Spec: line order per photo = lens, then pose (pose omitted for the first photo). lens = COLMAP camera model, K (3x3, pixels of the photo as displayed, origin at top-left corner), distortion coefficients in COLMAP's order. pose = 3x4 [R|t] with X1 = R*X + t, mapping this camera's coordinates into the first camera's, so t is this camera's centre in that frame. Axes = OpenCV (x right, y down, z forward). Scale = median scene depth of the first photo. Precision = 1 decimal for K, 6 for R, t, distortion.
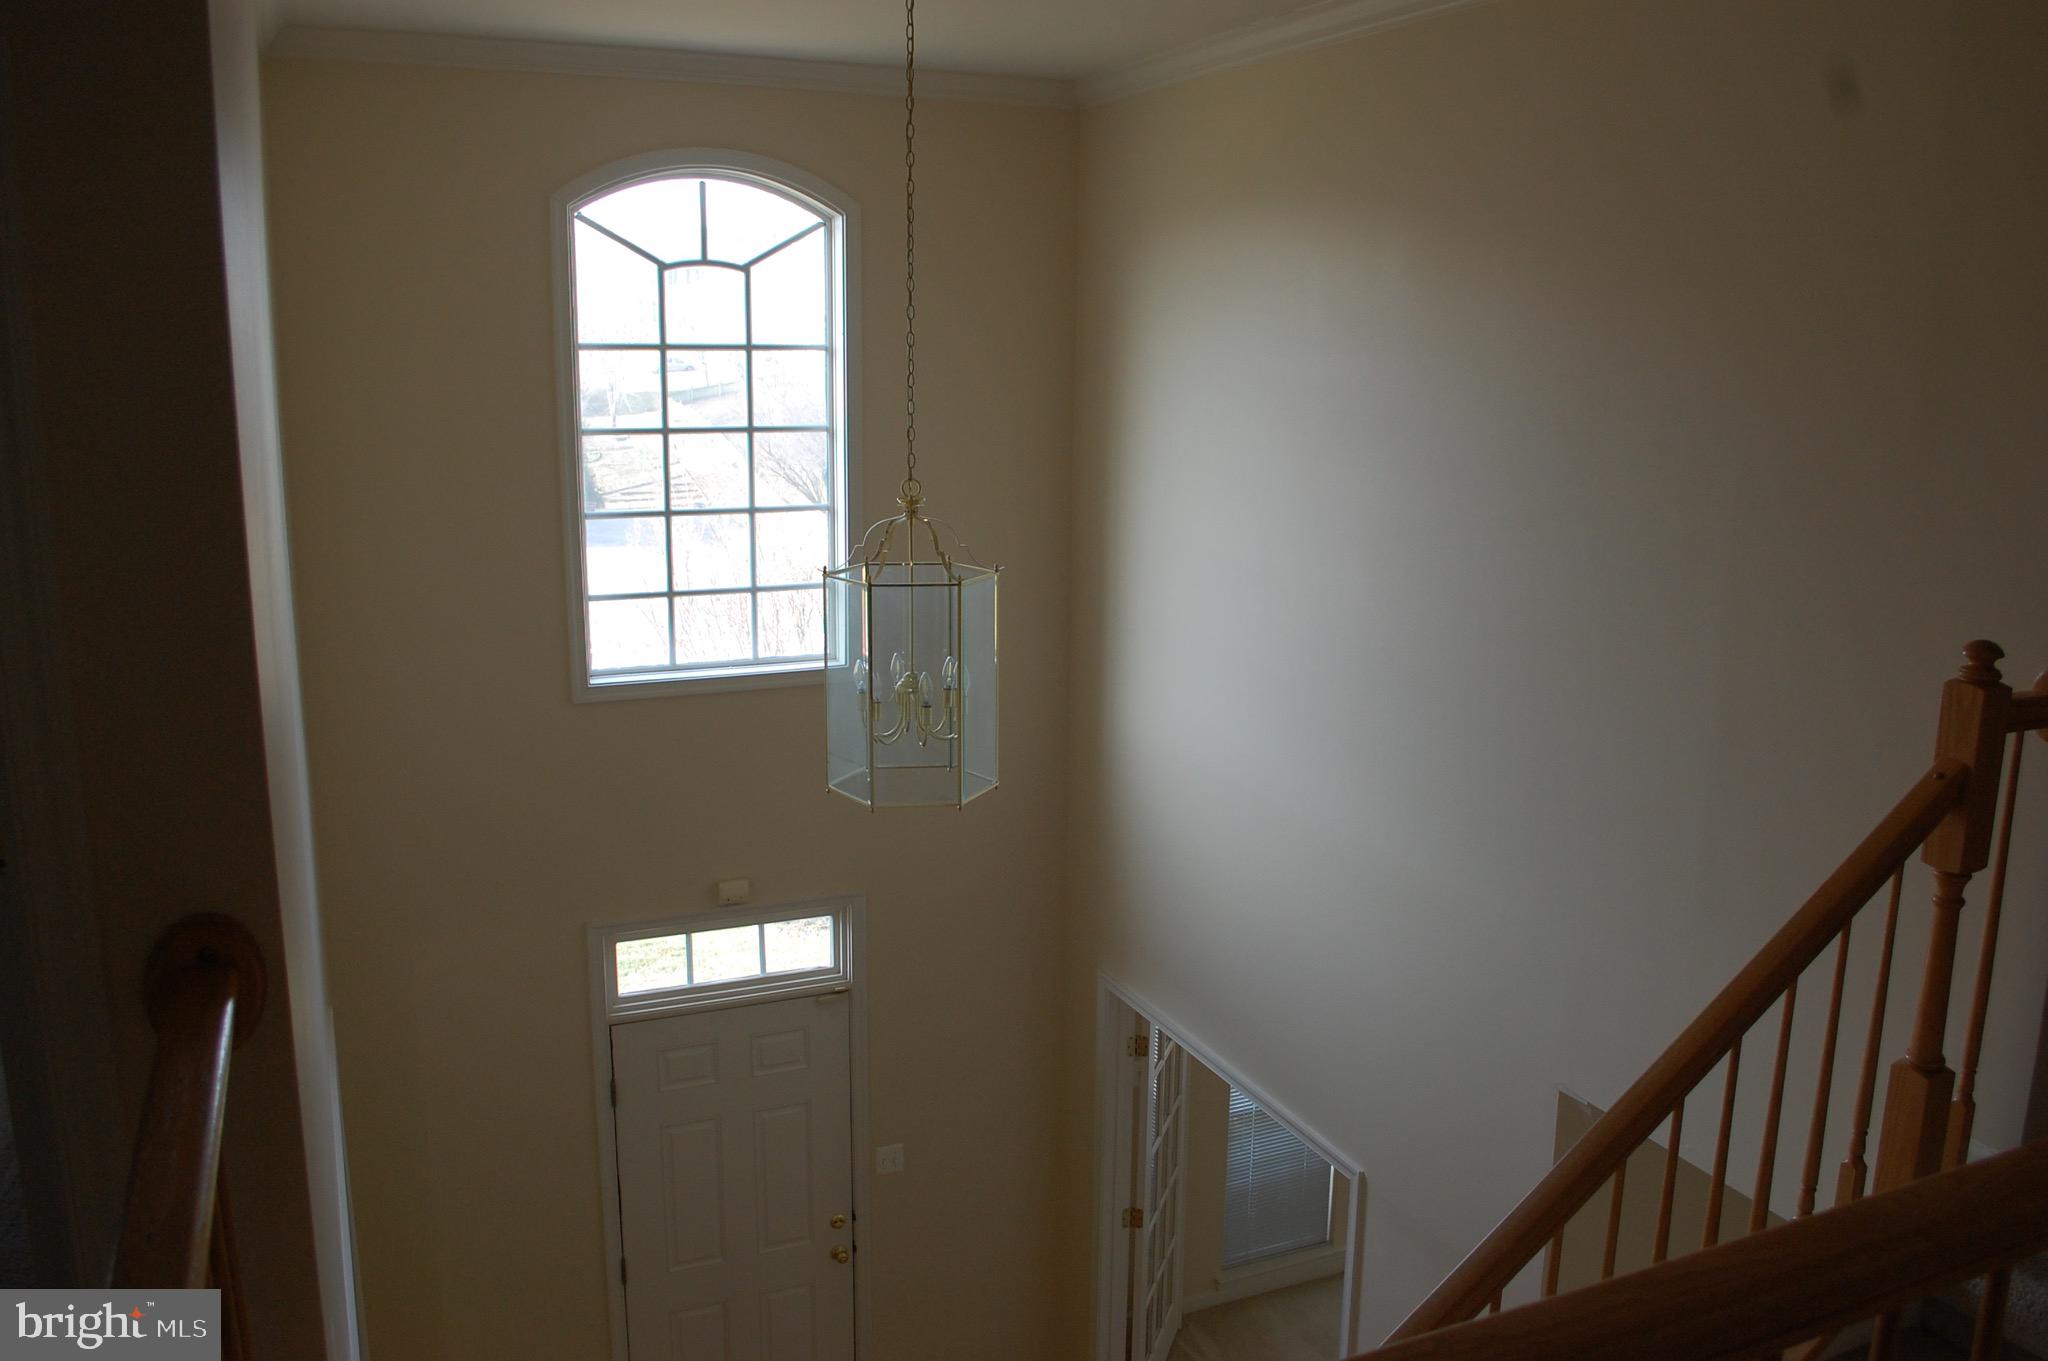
lens RADIAL K [[1660.7, 0, 1022.3], [0, 1660.7, 691.6], [0, 0, 1]] dist [-0.086095, 0.010248]
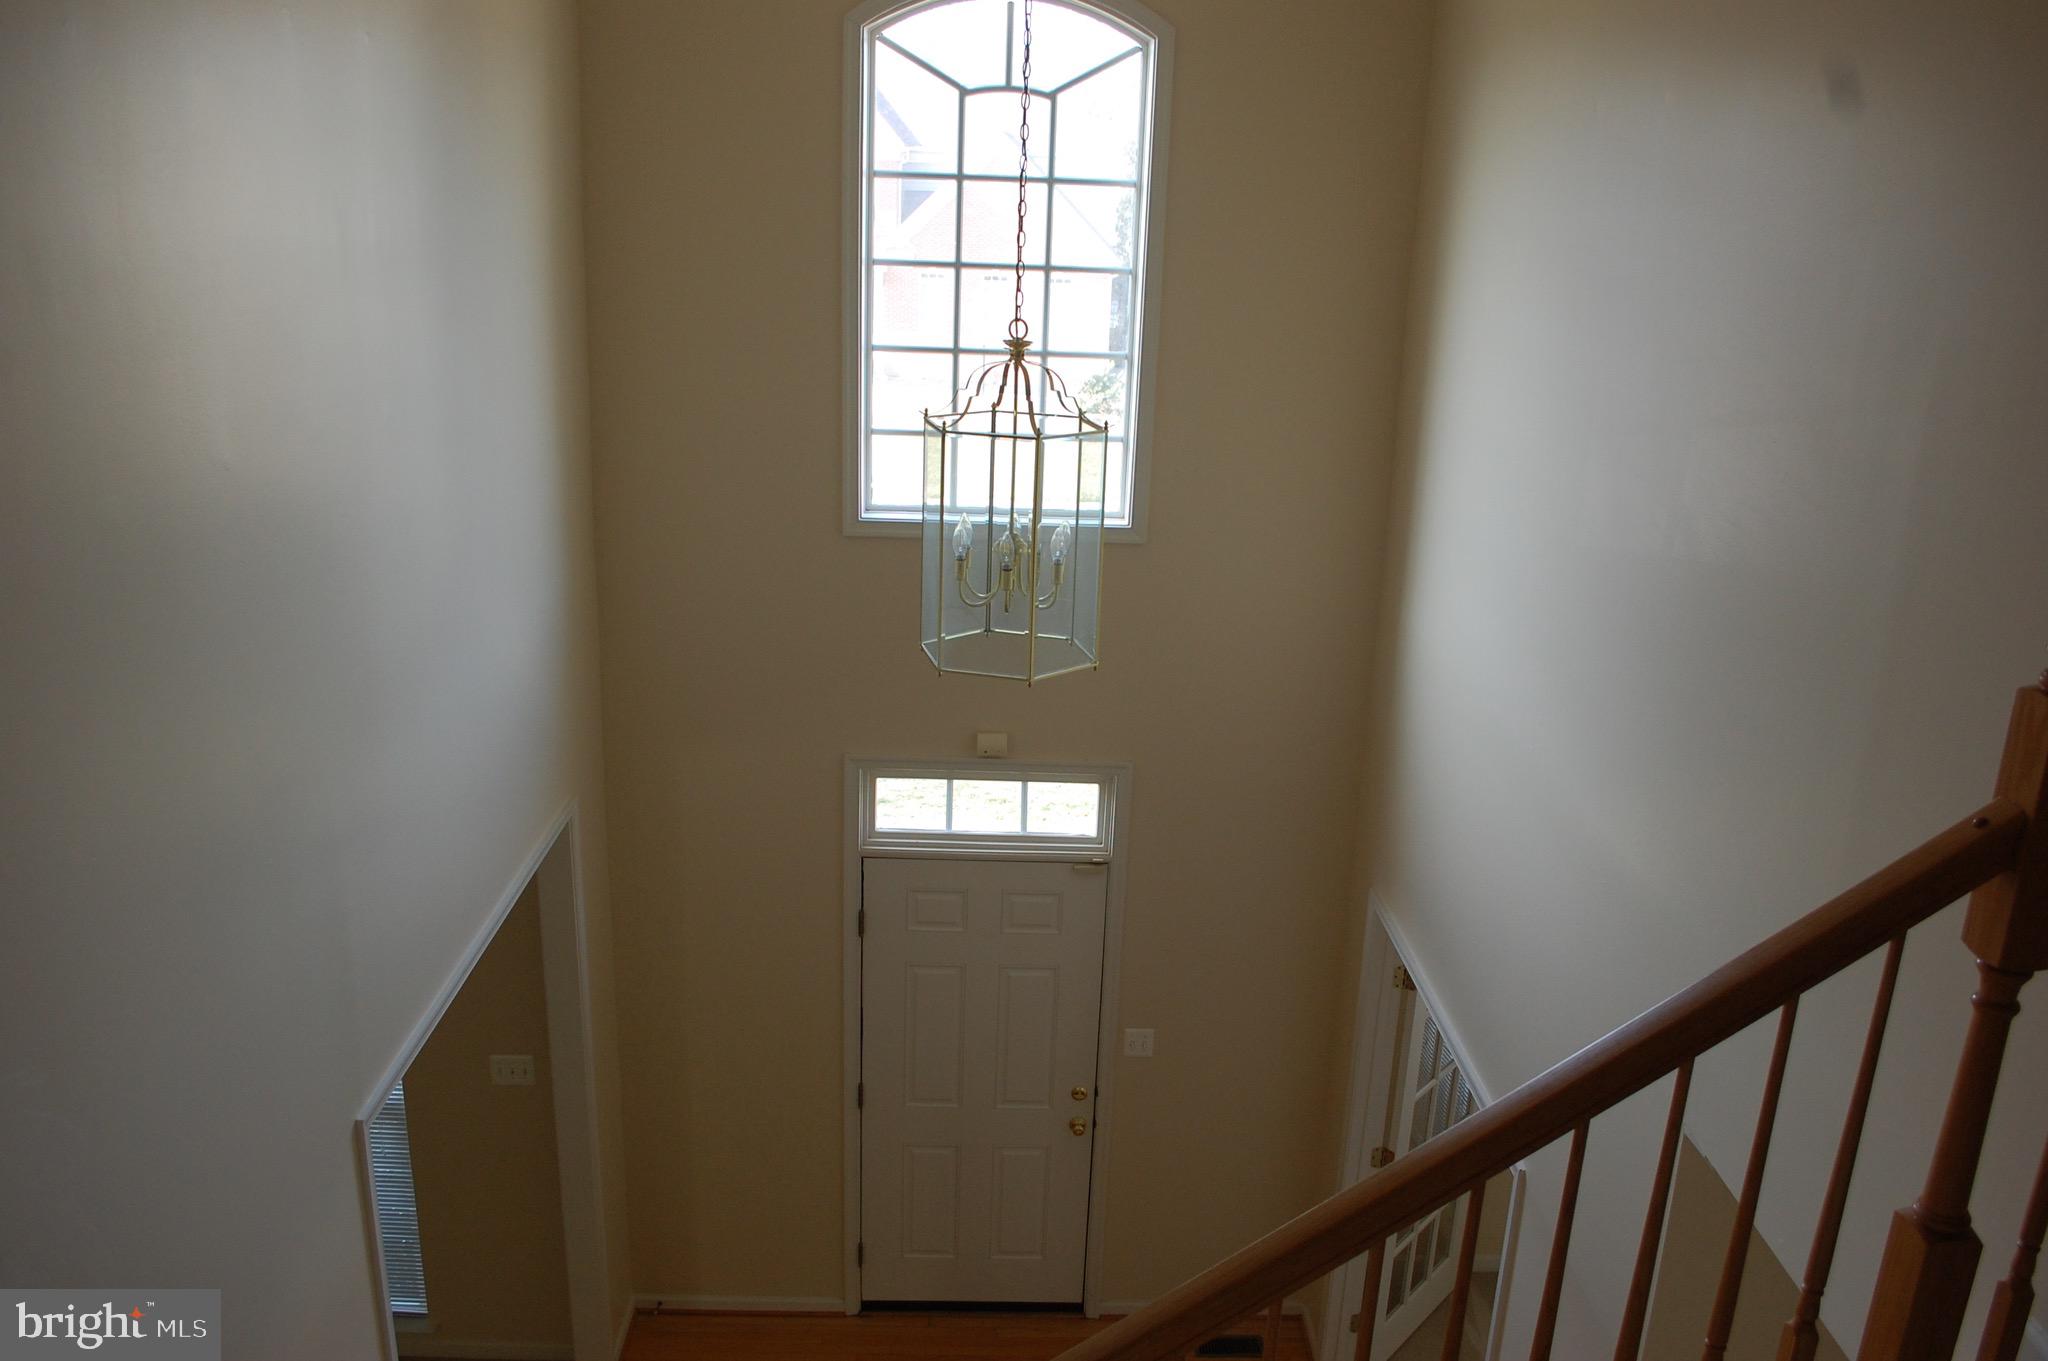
lens RADIAL K [[1660.7, 0, 1023.8], [0, 1660.7, 691.2], [0, 0, 1]] dist [-0.086095, 0.010248]
pose [[0.921218, 0.134726, -0.364974, 0.203493], [-0.103268, 0.989151, 0.104478, -0.015524], [0.375090, -0.058557, 0.925137, 0.101230]]
